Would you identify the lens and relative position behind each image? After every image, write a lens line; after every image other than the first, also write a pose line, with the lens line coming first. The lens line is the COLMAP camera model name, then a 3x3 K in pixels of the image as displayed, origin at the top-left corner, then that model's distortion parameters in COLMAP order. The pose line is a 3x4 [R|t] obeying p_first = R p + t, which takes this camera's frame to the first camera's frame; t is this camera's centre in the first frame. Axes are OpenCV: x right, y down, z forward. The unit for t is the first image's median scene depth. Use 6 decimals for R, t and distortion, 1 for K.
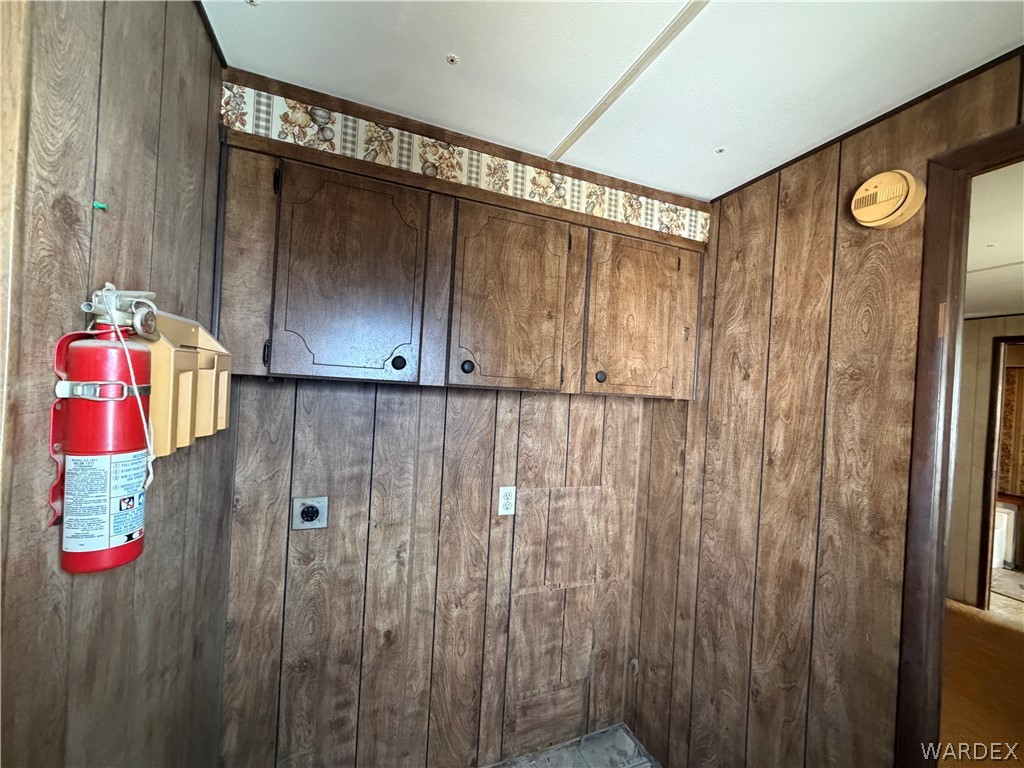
lens RADIAL K [[408.8, 0, 509.7], [0, 408.8, 385.9], [0, 0, 1]] dist [-0.000916, 0.000113]
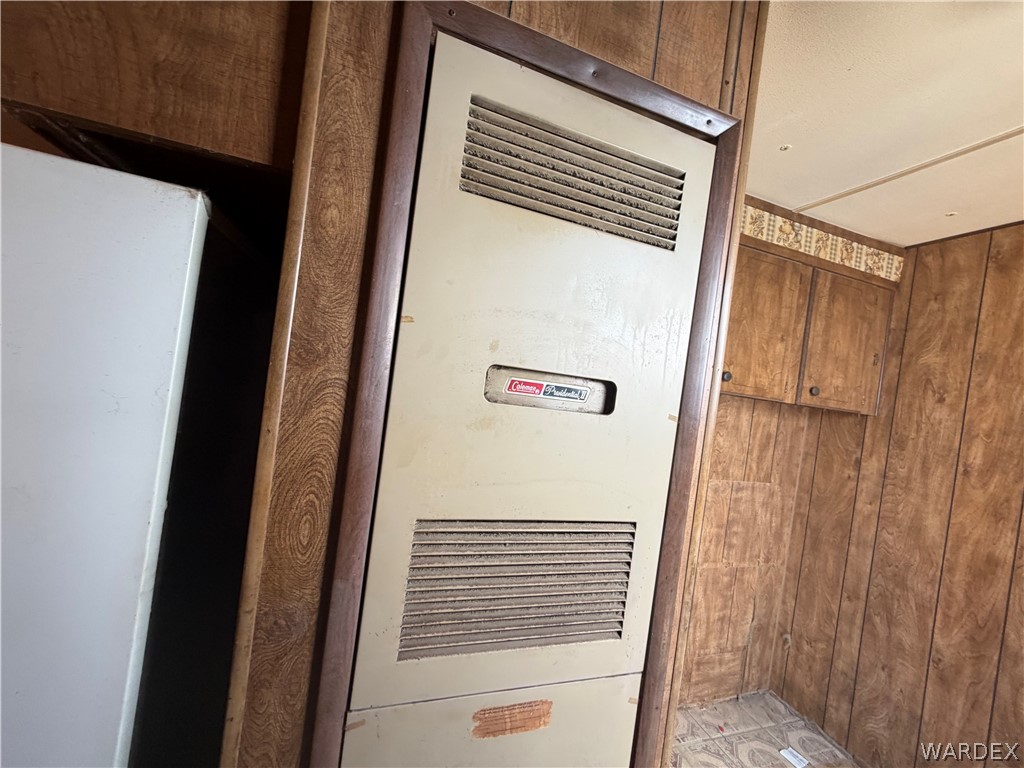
lens RADIAL K [[408.8, 0, 509.7], [0, 408.8, 385.9], [0, 0, 1]] dist [-0.000916, 0.000113]
pose [[0.996182, 0.072986, -0.047902, -0.582378], [-0.072657, 0.997320, 0.008593, 0.016071], [0.048401, -0.005080, 0.998815, -0.235728]]
